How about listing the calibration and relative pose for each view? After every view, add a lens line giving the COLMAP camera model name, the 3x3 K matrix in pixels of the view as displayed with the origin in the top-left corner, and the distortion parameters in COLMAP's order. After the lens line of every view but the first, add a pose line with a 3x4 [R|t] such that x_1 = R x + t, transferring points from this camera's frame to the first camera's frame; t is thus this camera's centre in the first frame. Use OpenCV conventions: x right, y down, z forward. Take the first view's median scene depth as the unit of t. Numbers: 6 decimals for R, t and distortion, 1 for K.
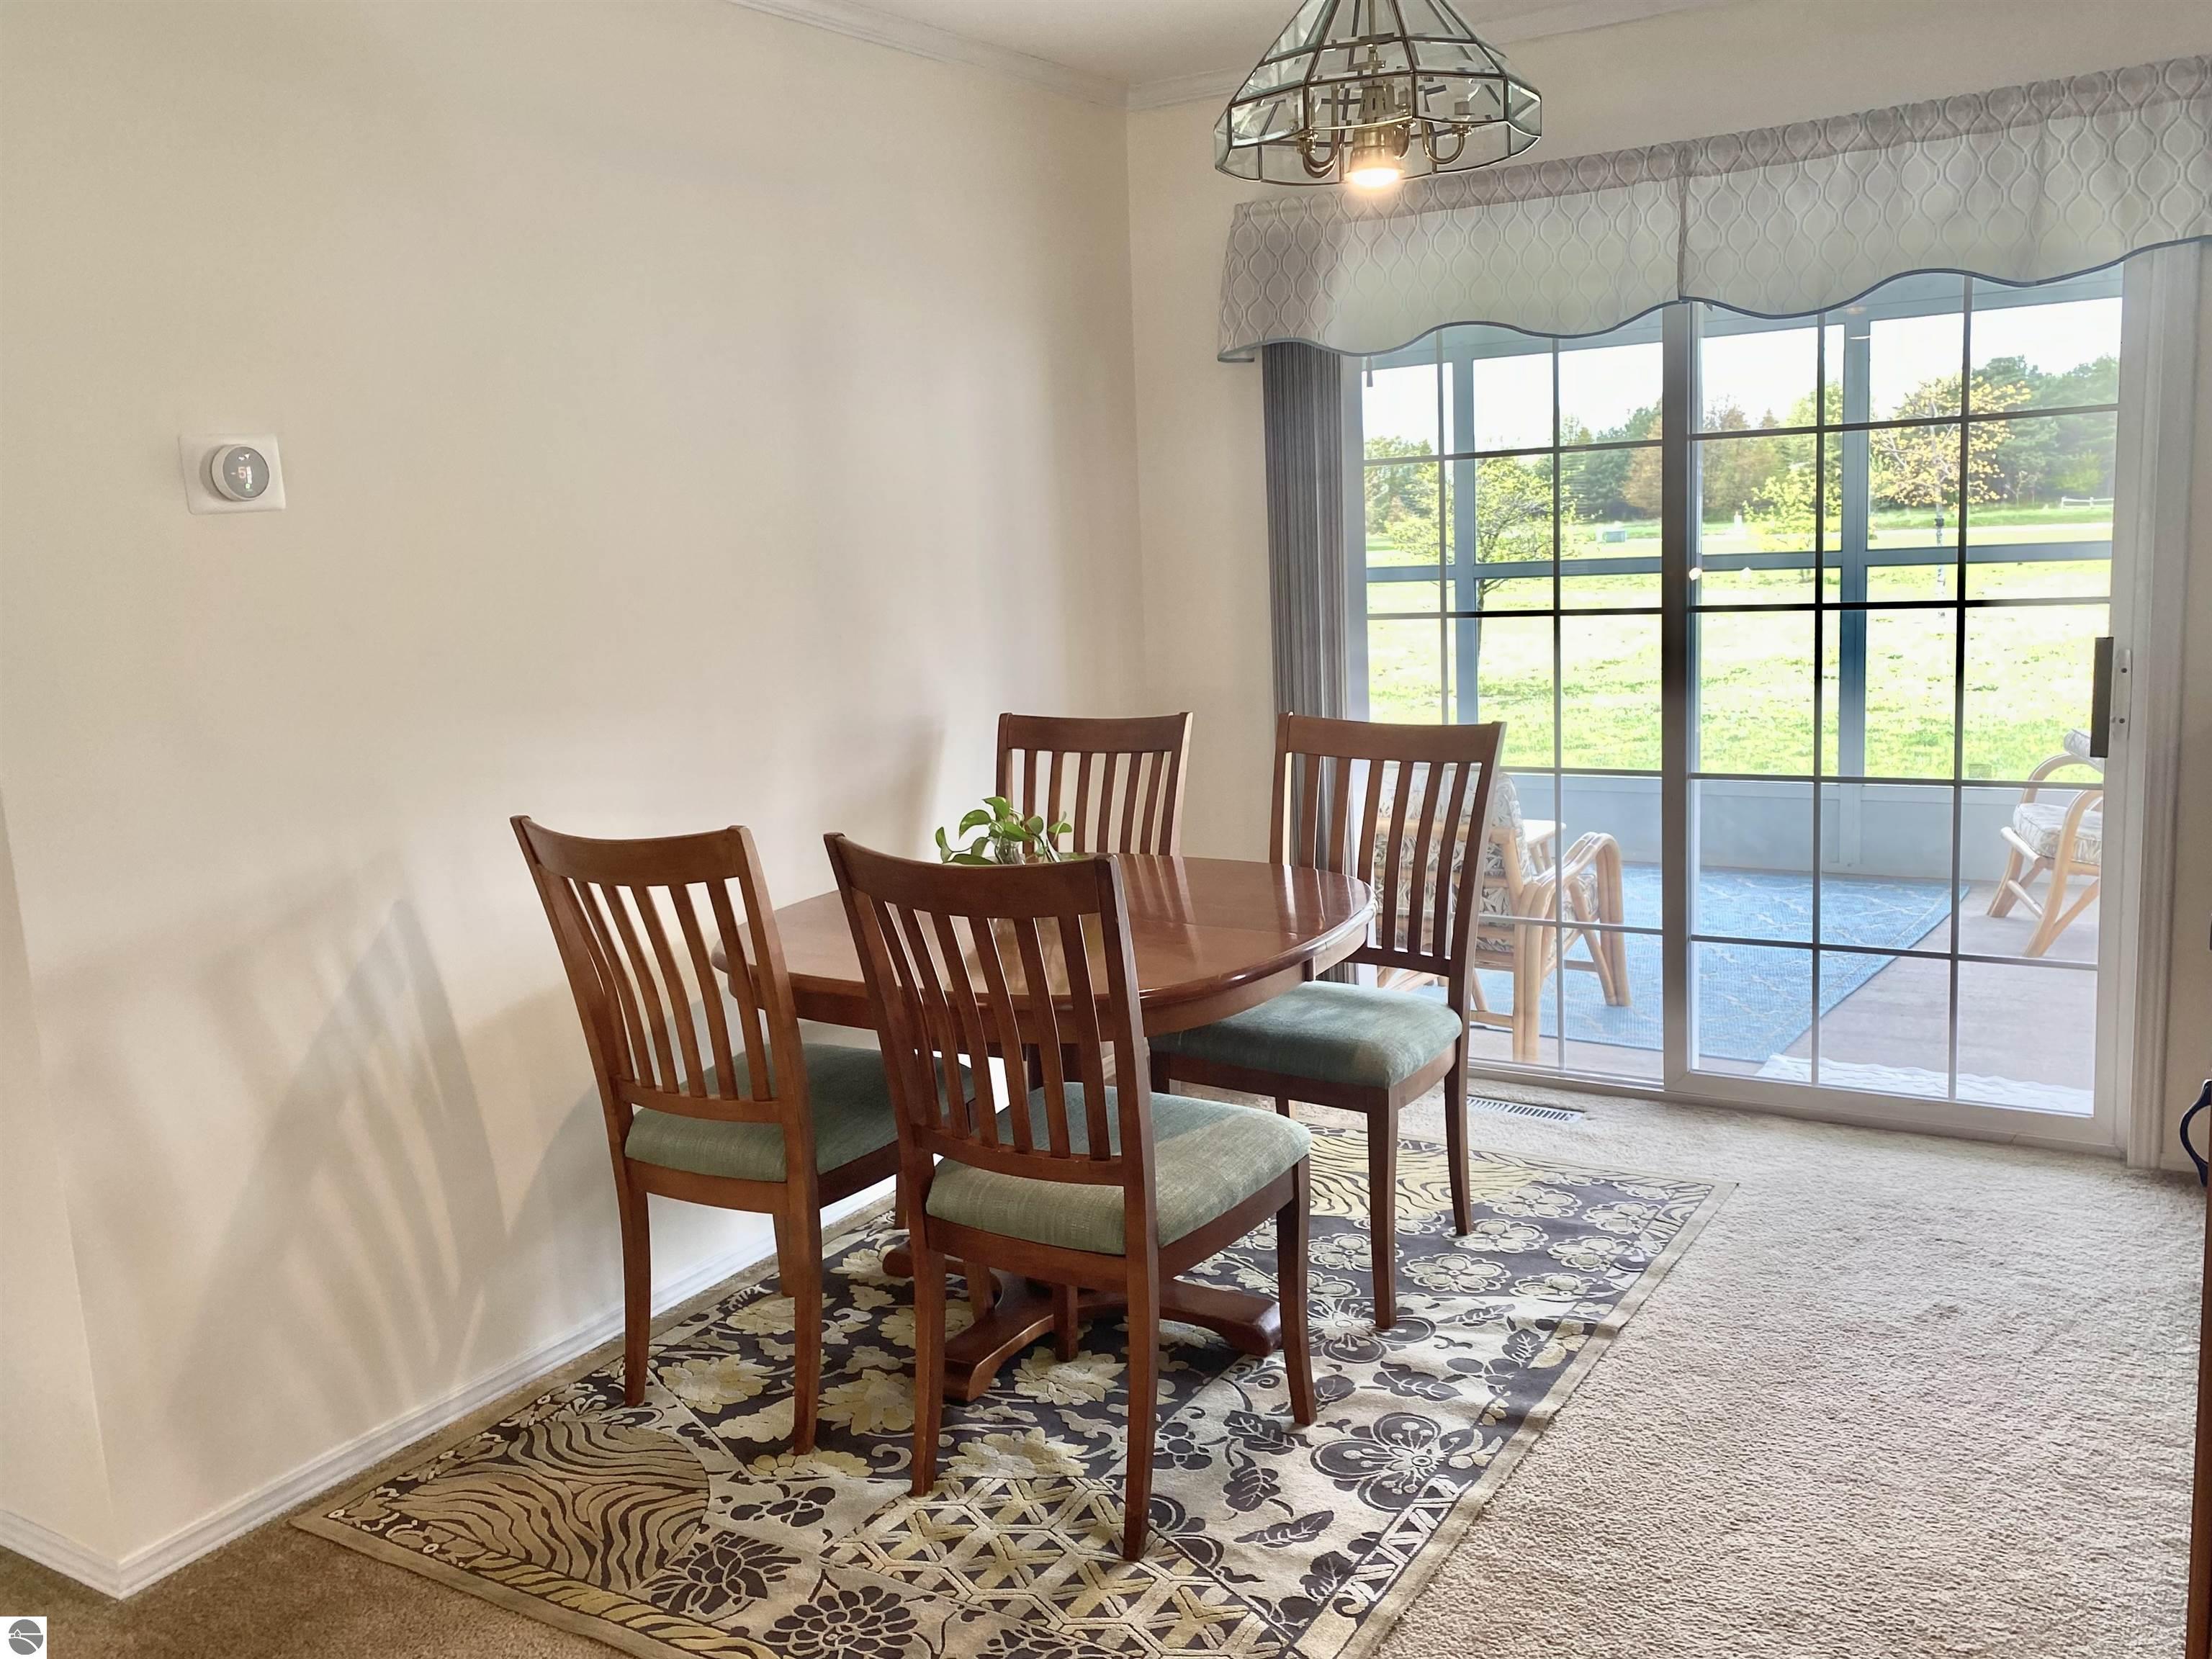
lens RADIAL K [[1876.9, 0, 1105.6], [0, 1876.9, 823.9], [0, 0, 1]] dist [0.037876, 0.000362]
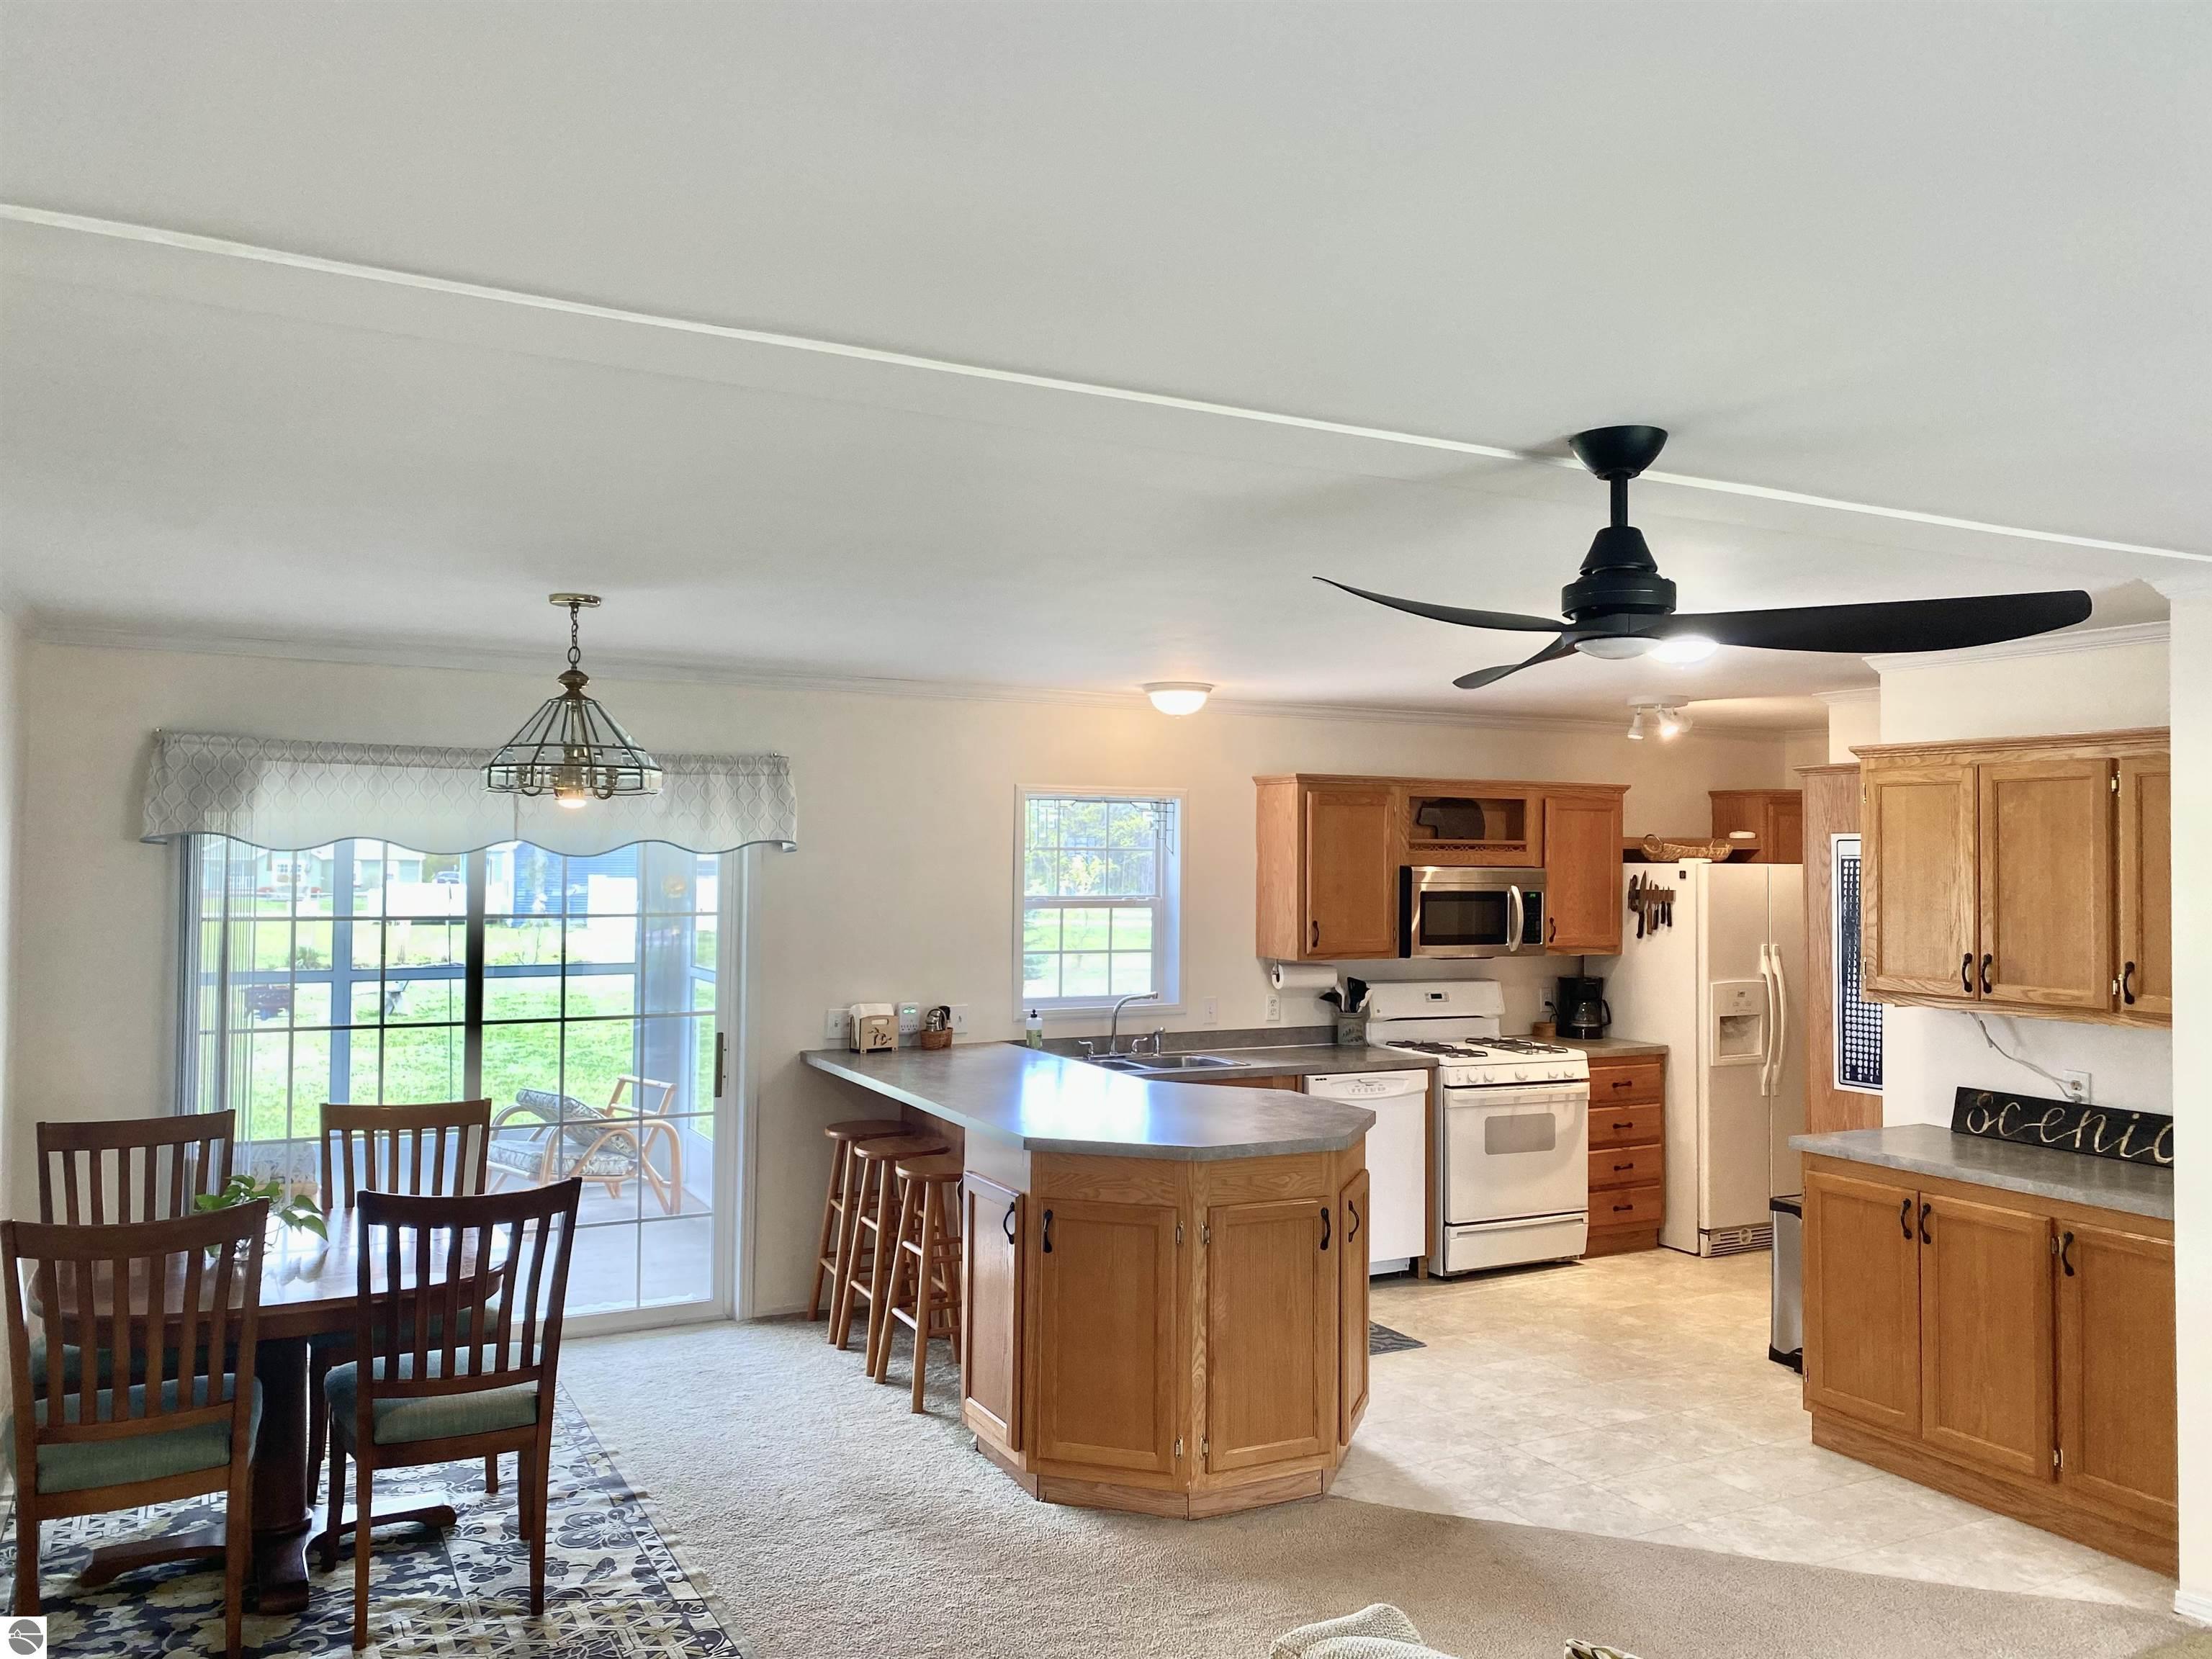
lens RADIAL K [[1662.4, 0, 1110.1], [0, 1662.4, 828.7], [0, 0, 1]] dist [0.000339, -0.002289]
pose [[0.501690, 0.068985, 0.862293, -0.935481], [0.115371, 0.982574, -0.145732, -0.014258], [-0.857320, 0.172596, 0.484988, -0.227459]]
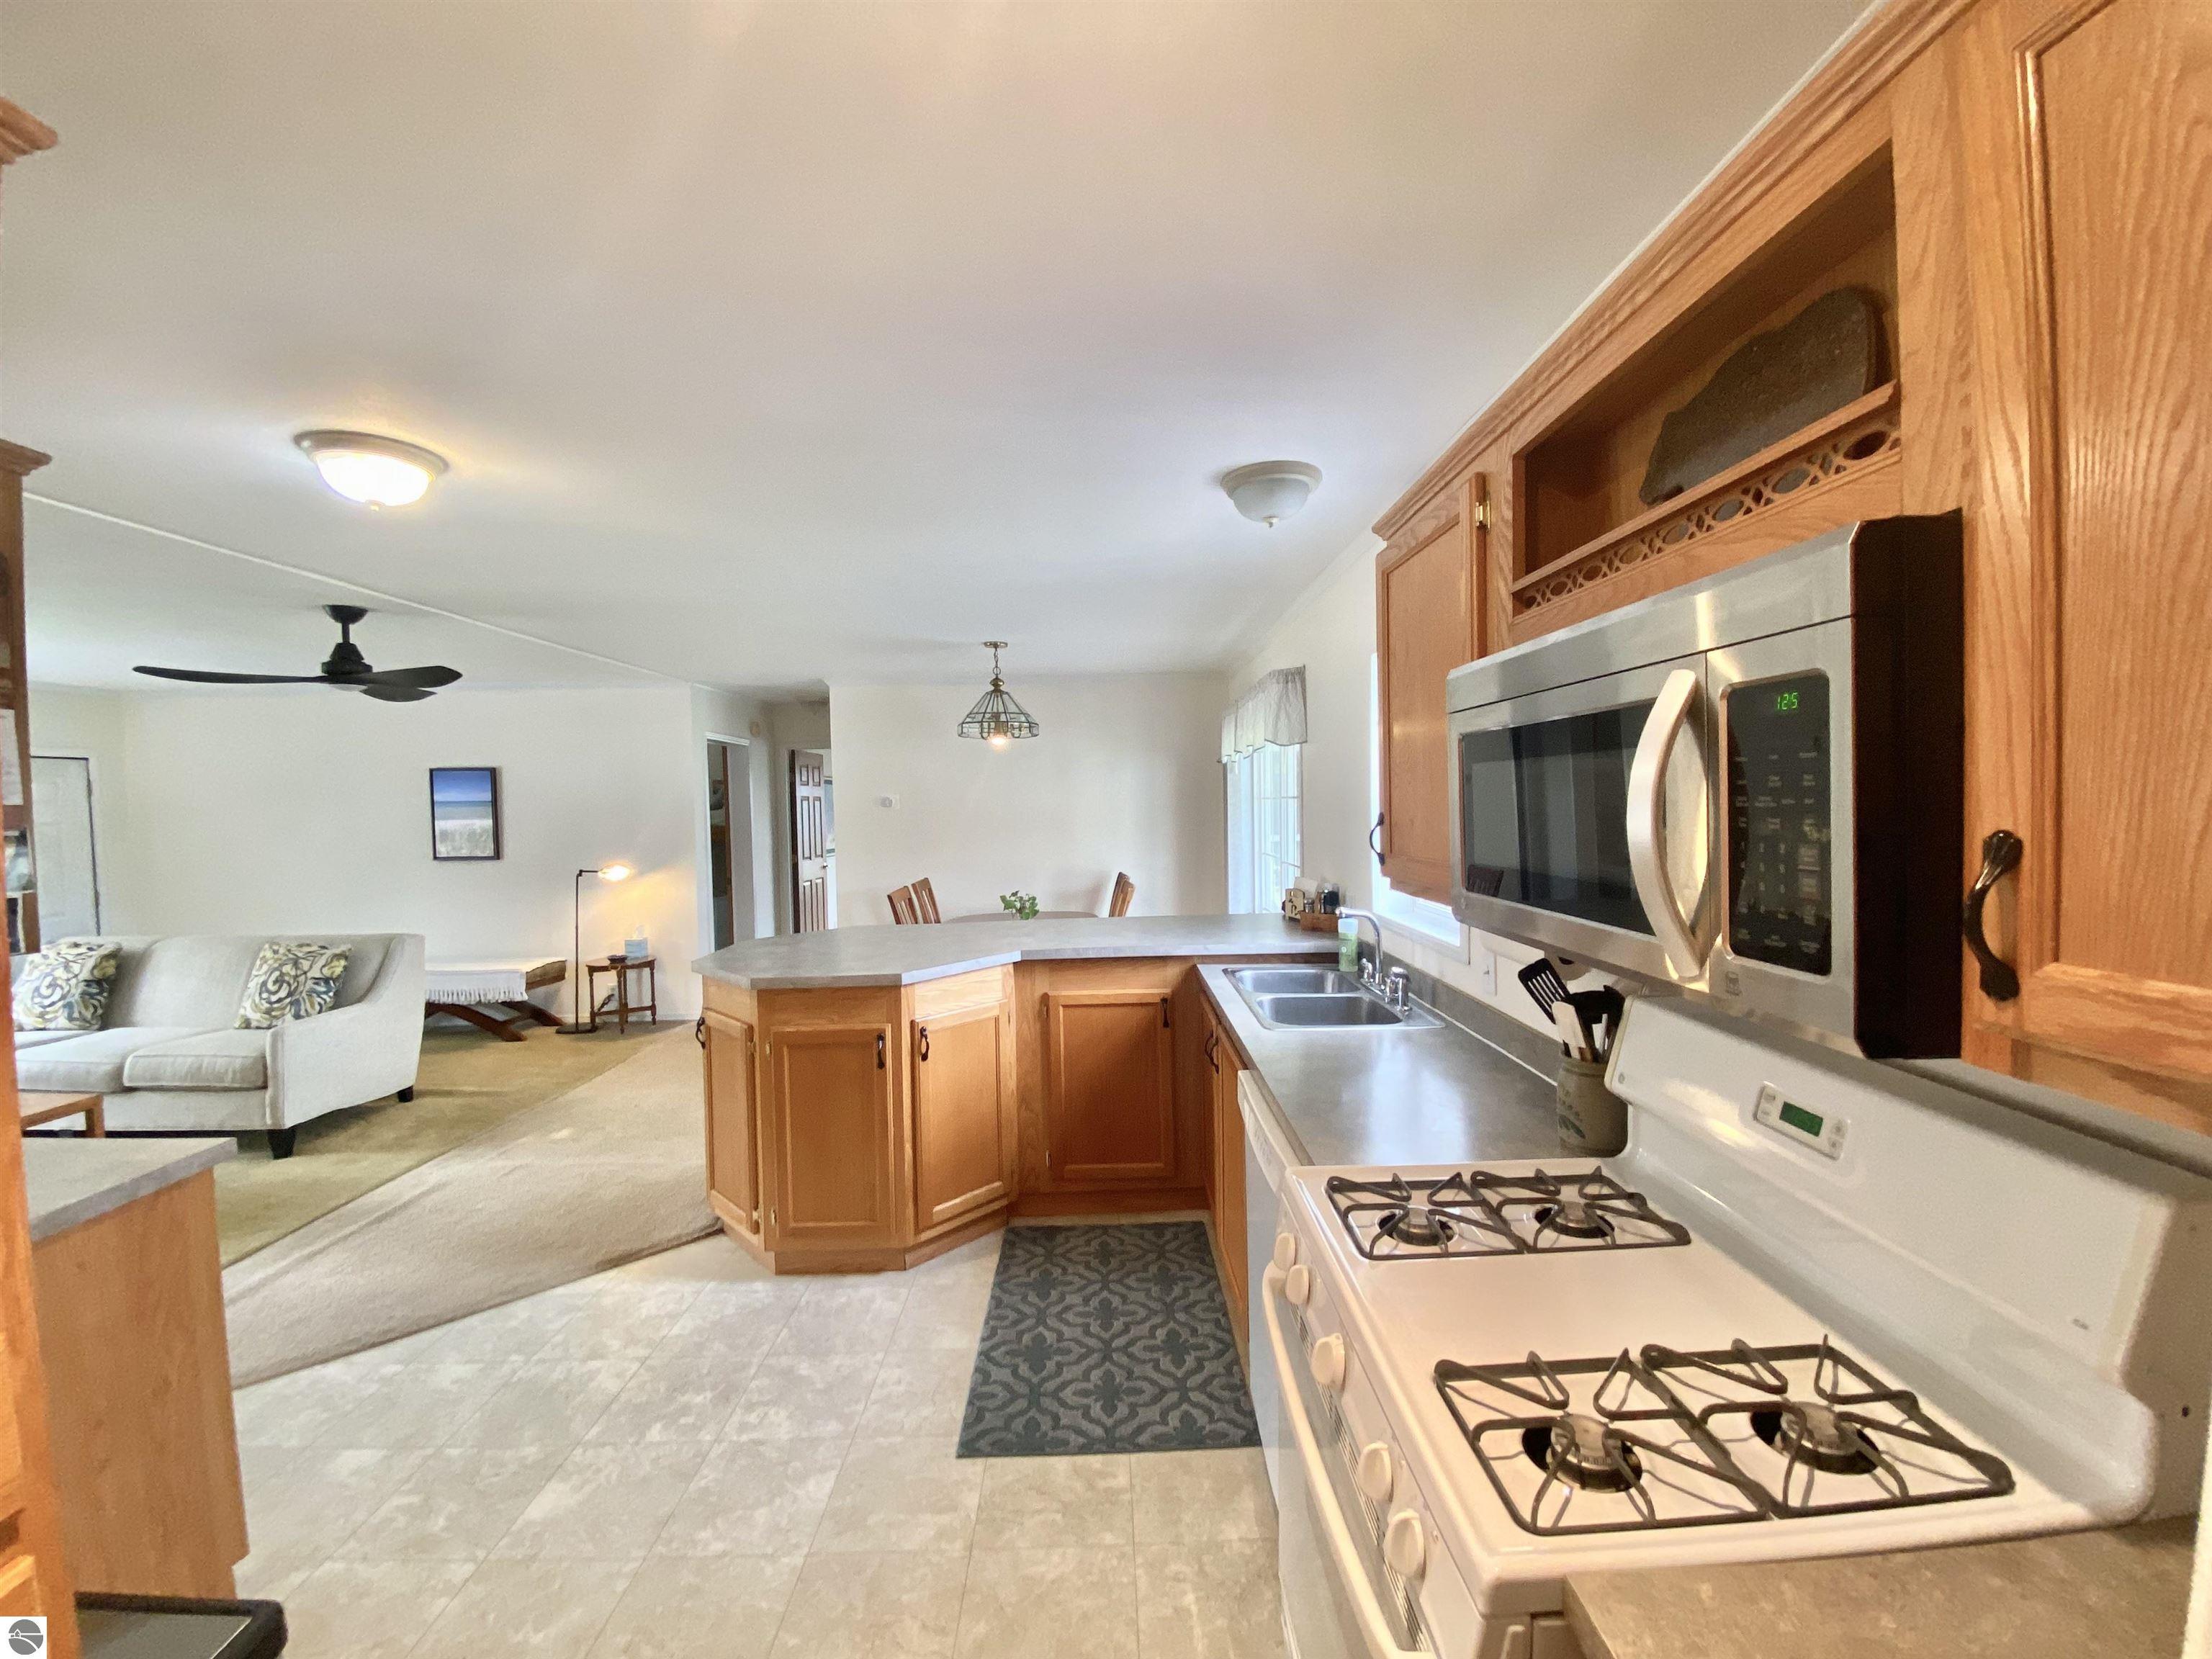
lens RADIAL K [[903.2, 0, 1108.0], [0, 903.2, 822.9], [0, 0, 1]] dist [-0.002432, -0.000438]
pose [[0.546665, 0.055084, -0.835538, 2.400037], [-0.141169, 0.989614, -0.027120, -0.181977], [0.825366, 0.132777, 0.548763, 0.278292]]
